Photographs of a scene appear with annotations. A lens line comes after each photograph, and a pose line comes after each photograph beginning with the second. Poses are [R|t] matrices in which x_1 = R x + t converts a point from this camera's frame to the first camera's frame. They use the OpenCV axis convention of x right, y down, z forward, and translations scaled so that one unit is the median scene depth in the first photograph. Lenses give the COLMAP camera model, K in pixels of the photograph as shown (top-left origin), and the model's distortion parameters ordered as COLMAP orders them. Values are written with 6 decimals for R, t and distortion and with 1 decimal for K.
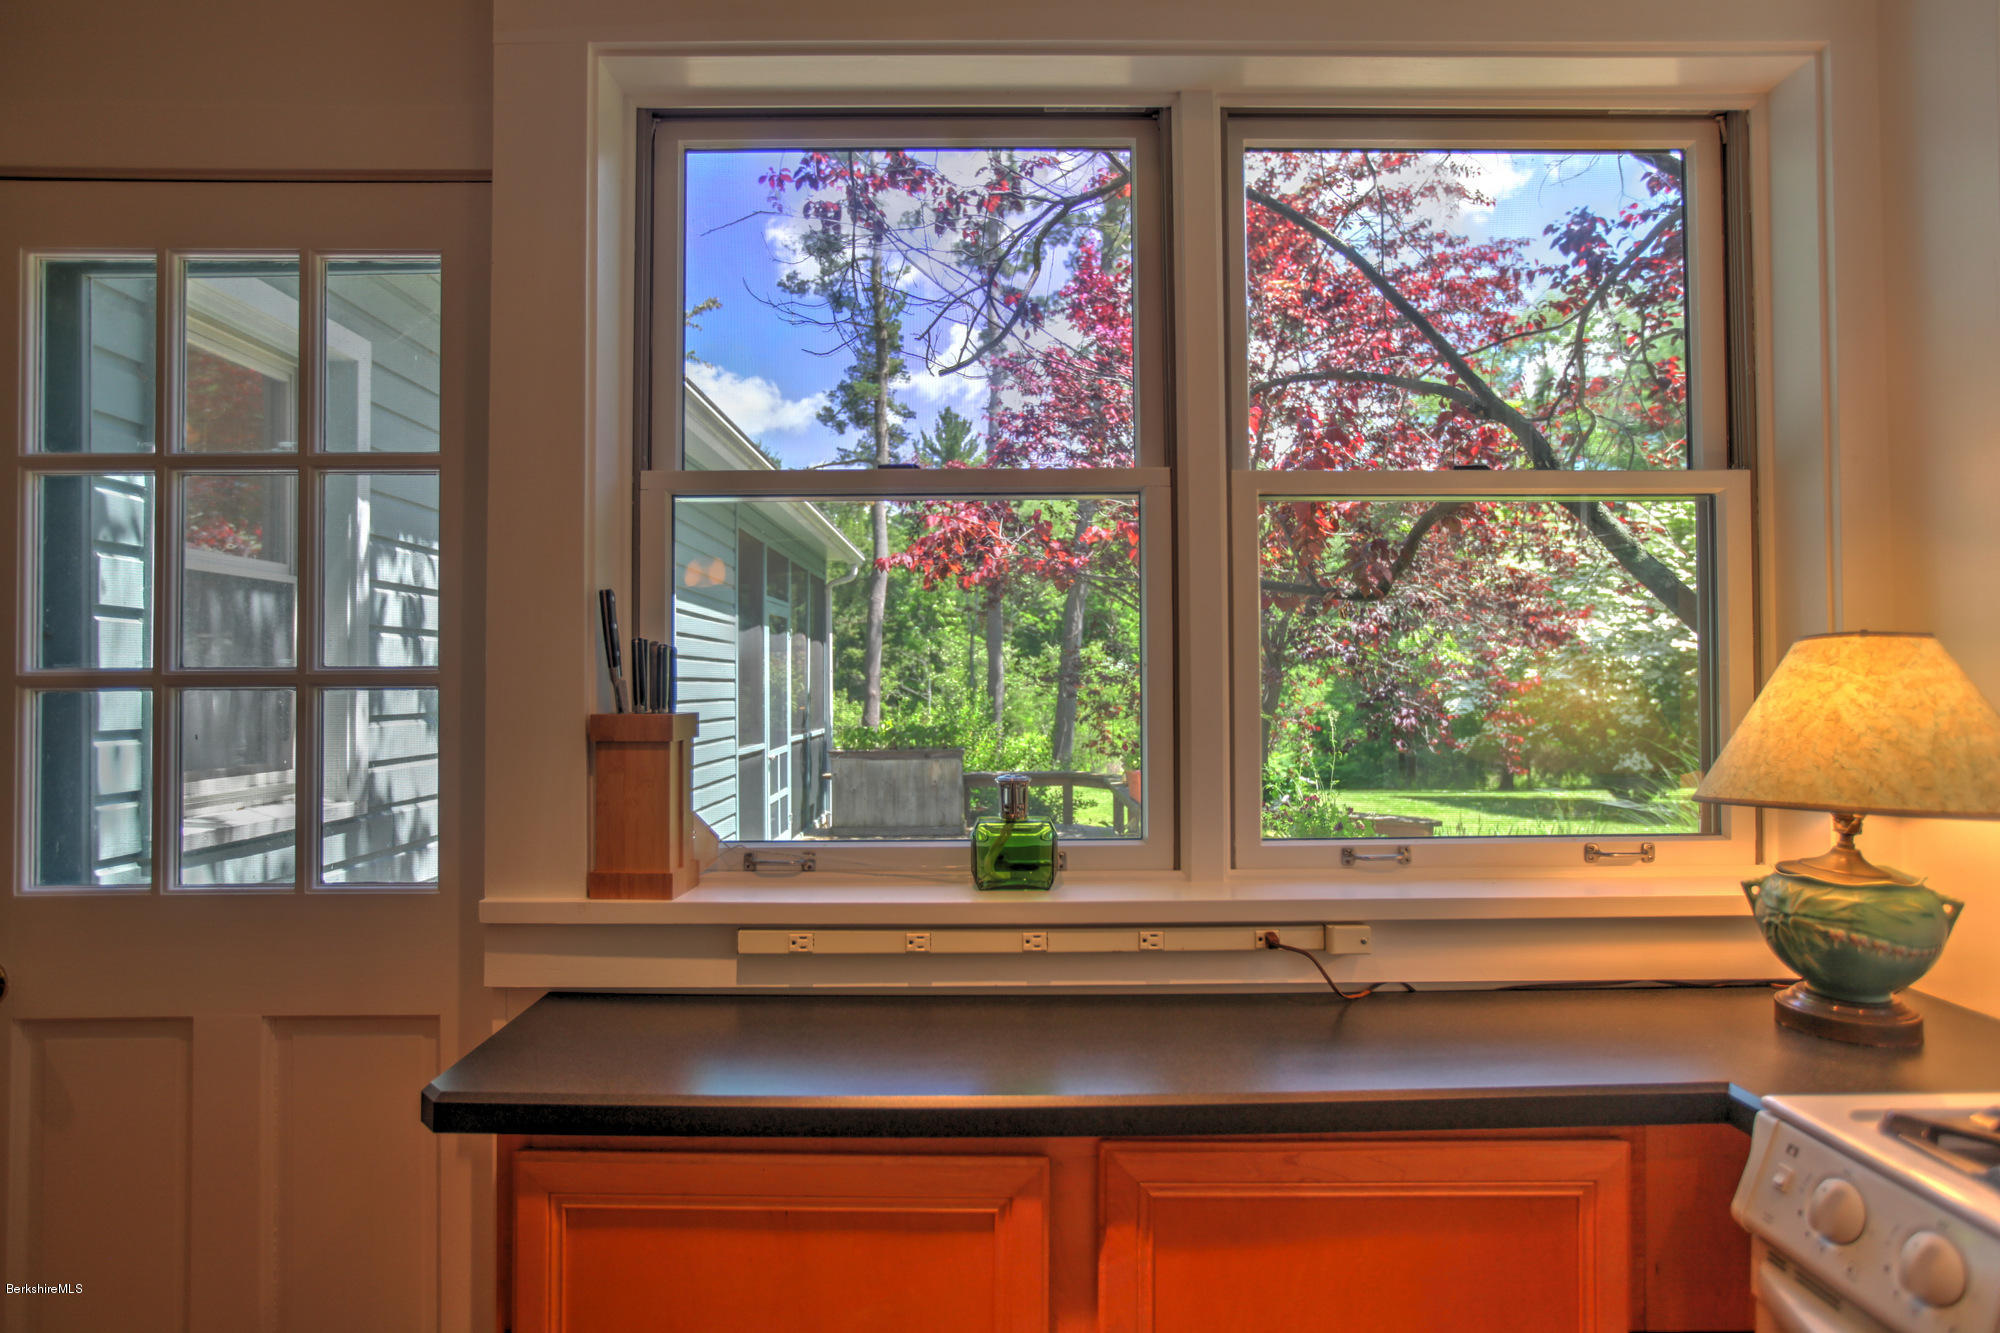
lens RADIAL K [[1165.5, 0, 1002.0], [0, 1165.5, 663.2], [0, 0, 1]] dist [0.004451, 0.001091]
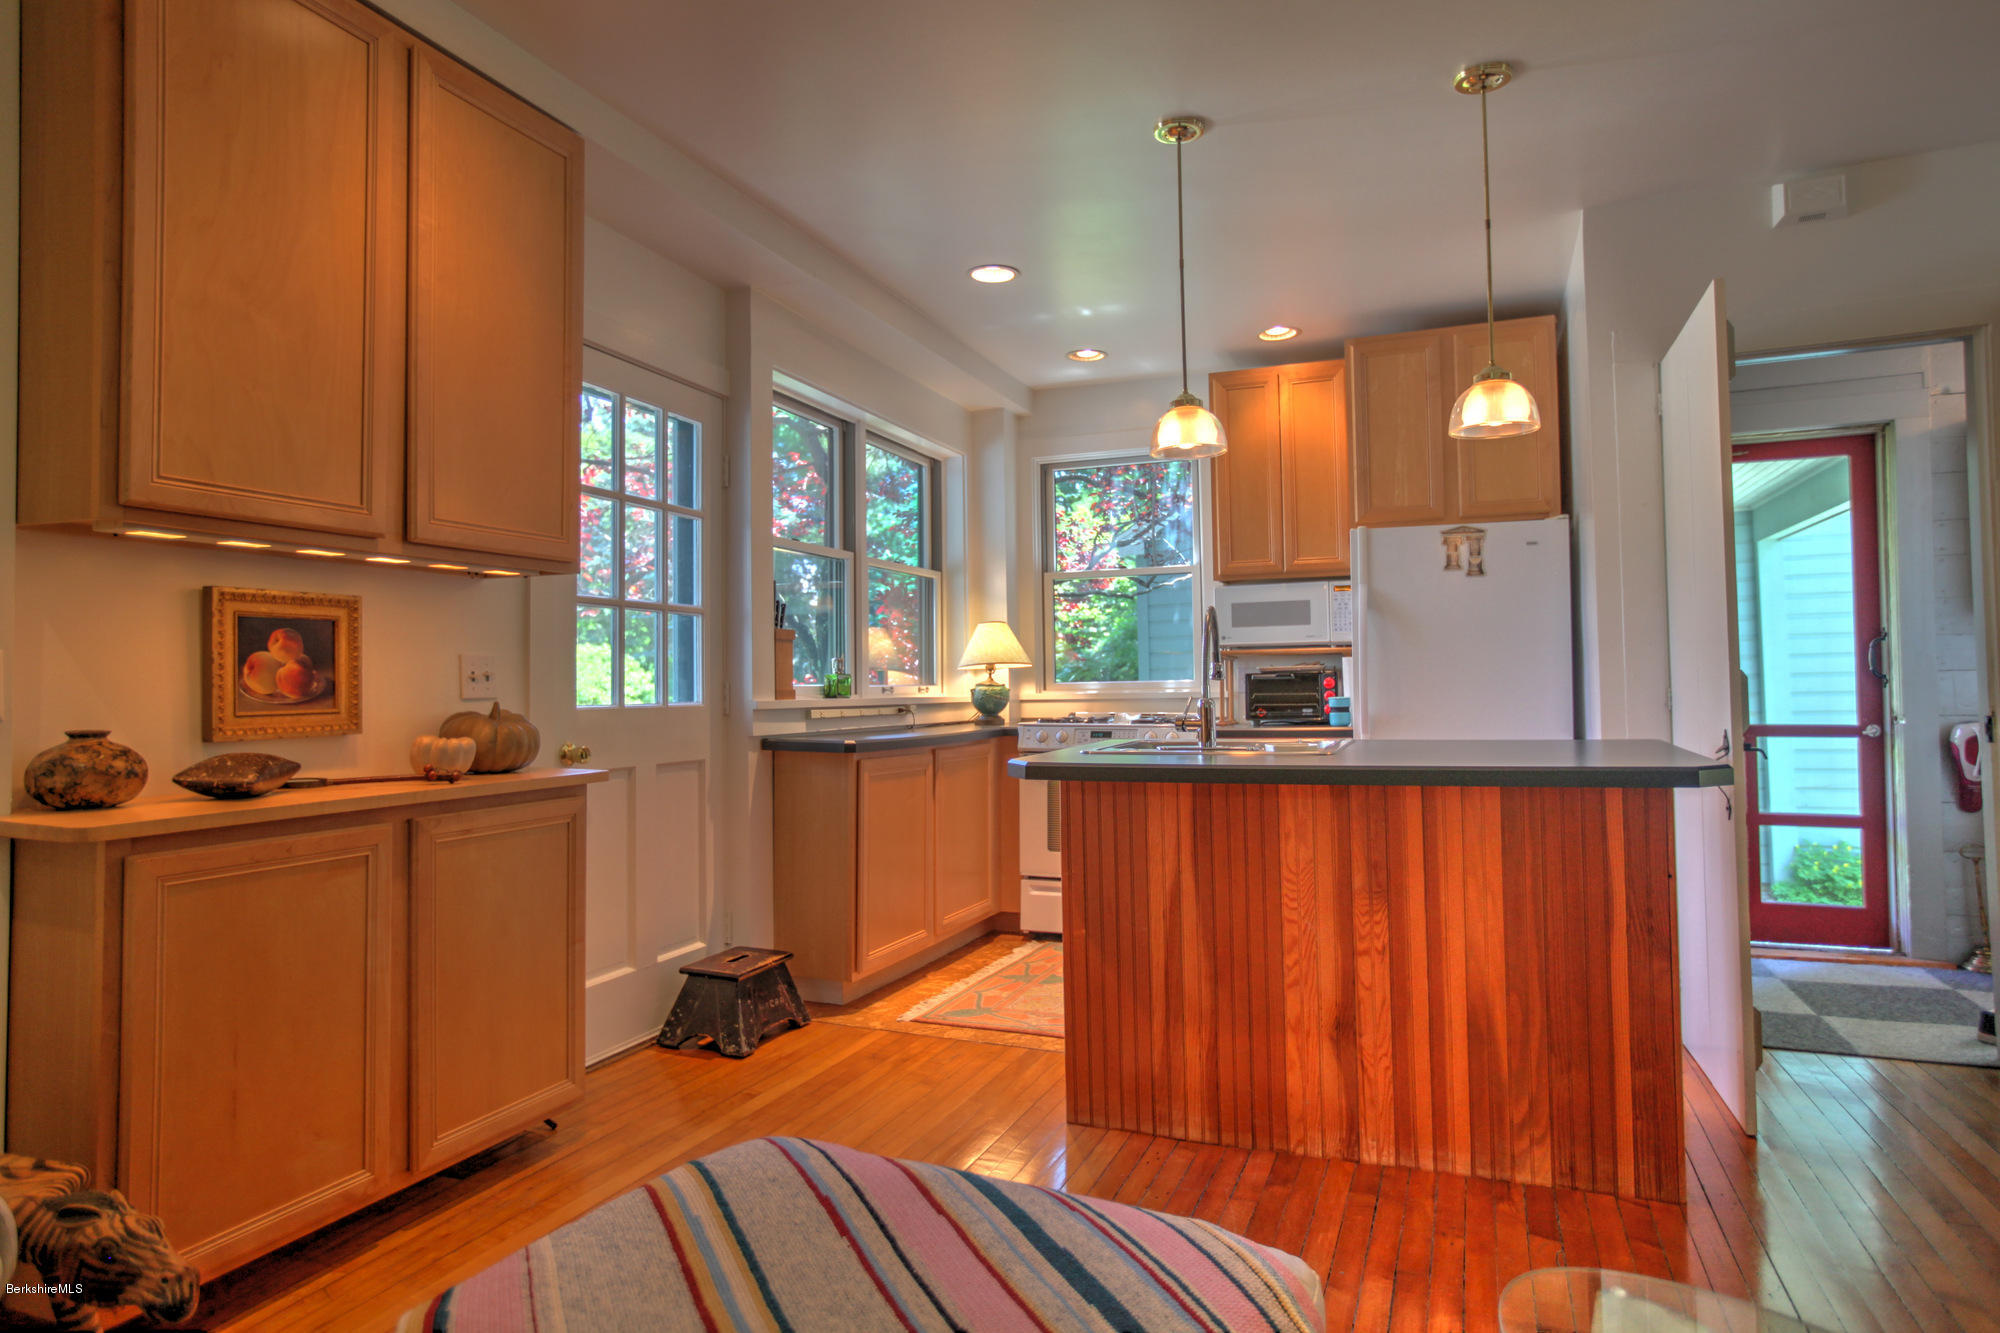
lens RADIAL K [[1144.4, 0, 1017.1], [0, 1144.4, 665.4], [0, 0, 1]] dist [-0.025853, 0.024160]
pose [[0.366457, 0.018331, 0.930254, -2.219106], [0.000386, 0.999803, -0.019854, 0.158651], [-0.930435, 0.007635, 0.366378, -0.361709]]
